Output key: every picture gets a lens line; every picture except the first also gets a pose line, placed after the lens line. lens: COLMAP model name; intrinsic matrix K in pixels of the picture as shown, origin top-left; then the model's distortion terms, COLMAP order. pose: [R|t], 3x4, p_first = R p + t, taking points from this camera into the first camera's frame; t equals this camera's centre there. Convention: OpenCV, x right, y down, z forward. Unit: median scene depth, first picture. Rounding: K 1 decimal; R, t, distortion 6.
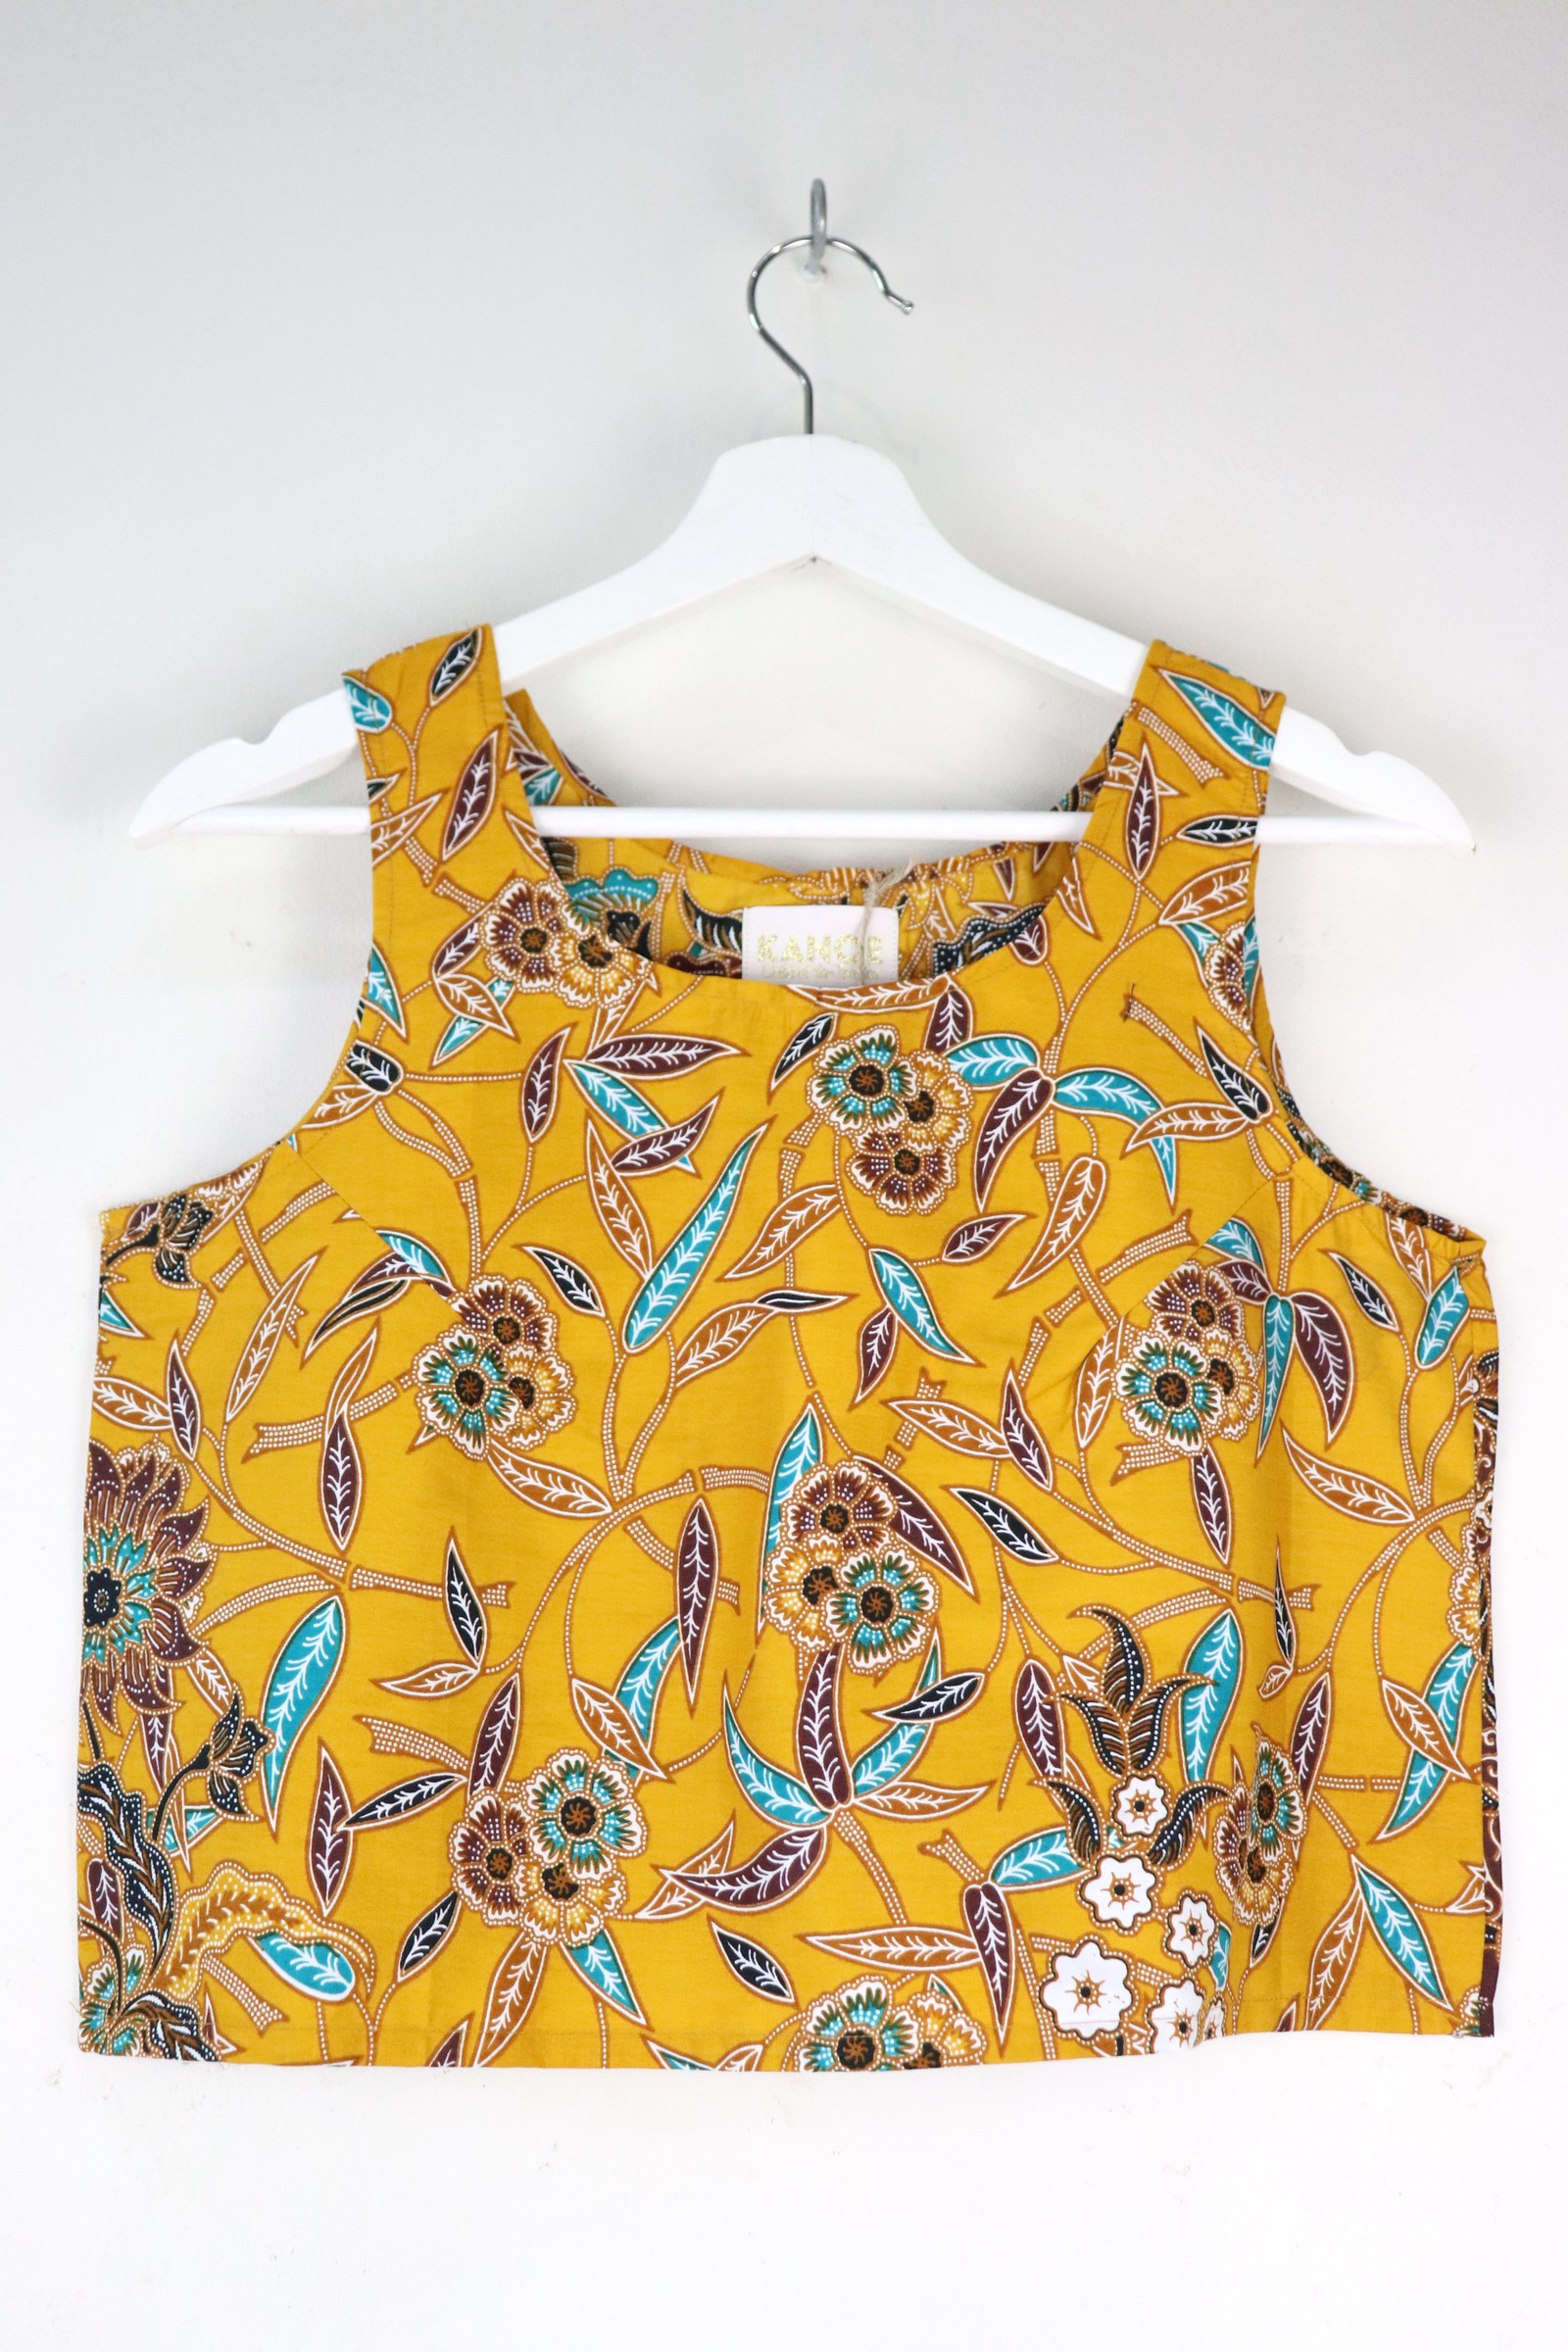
lens RADIAL K [[2907.3, 0, 796.3], [0, 2907.3, 1171.3], [0, 0, 1]] dist [-0.017869, 0.000000]
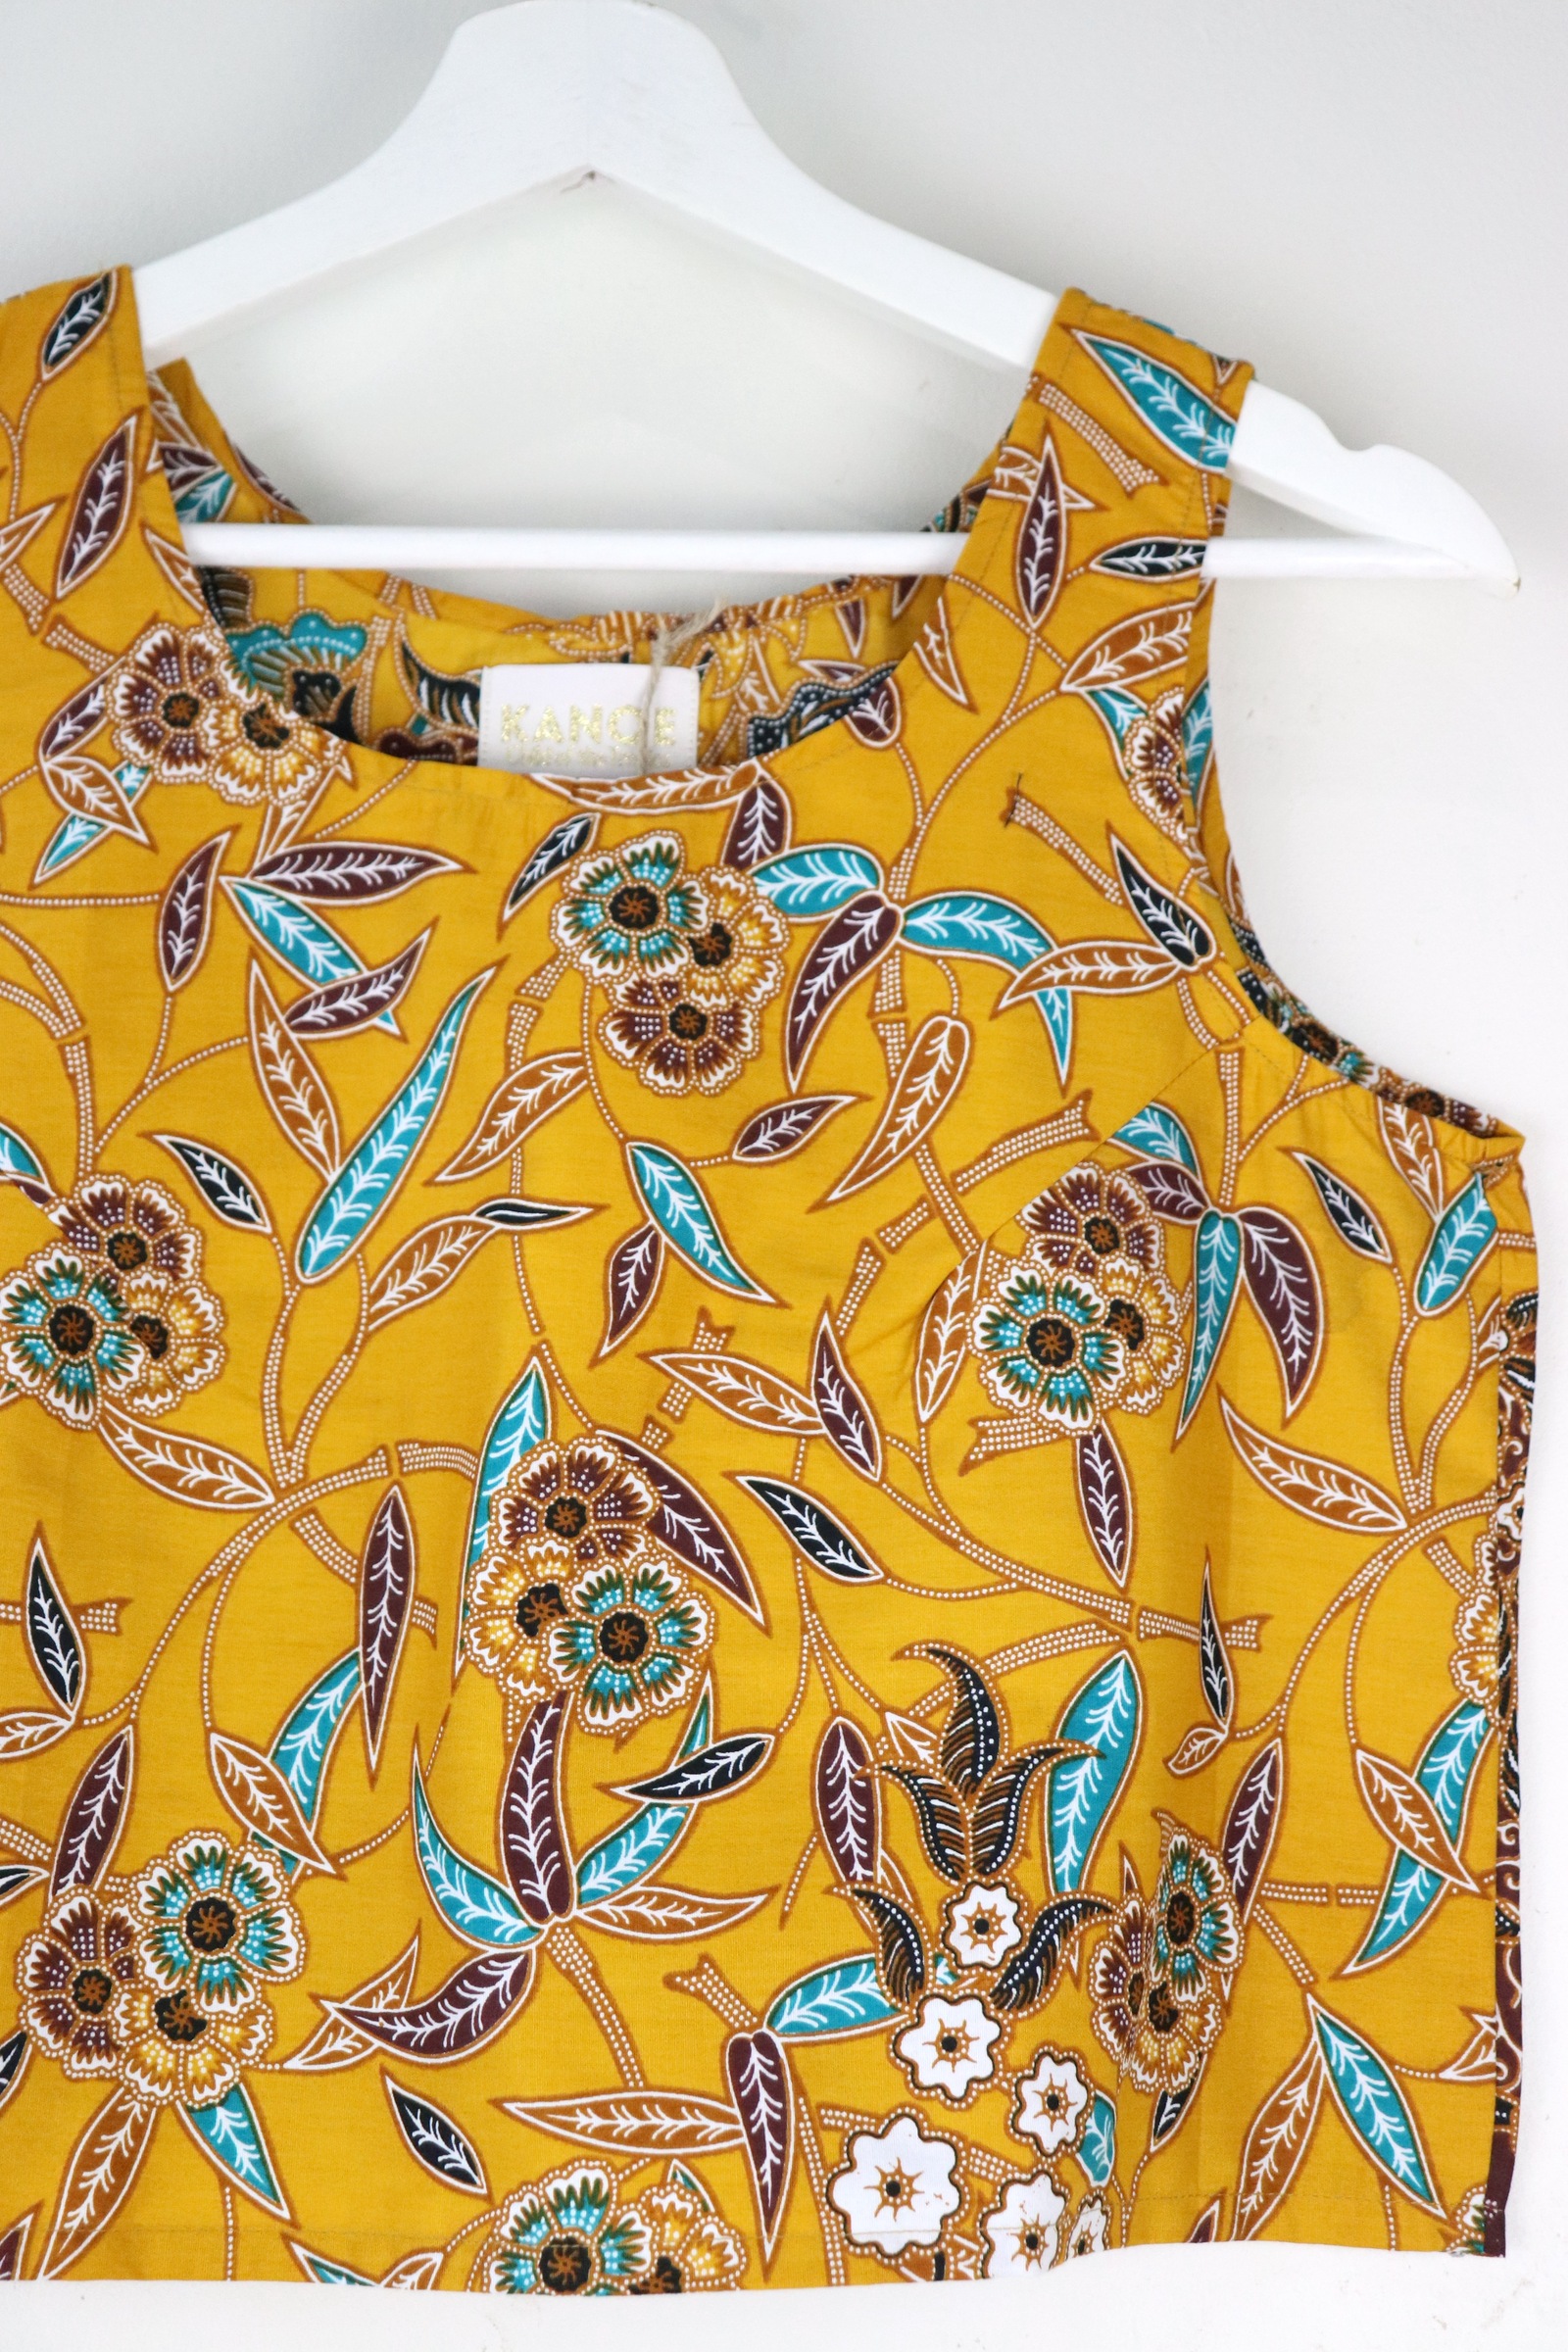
lens RADIAL K [[3601.1, 0, 781.9], [0, 3601.1, 1171.3], [0, 0, 1]] dist [0.082988, 0.000000]
pose [[0.998722, 0.008384, -0.049842, 0.105838], [-0.006468, 0.999239, 0.038478, -0.000702], [0.050127, -0.038106, 0.998016, 0.111197]]
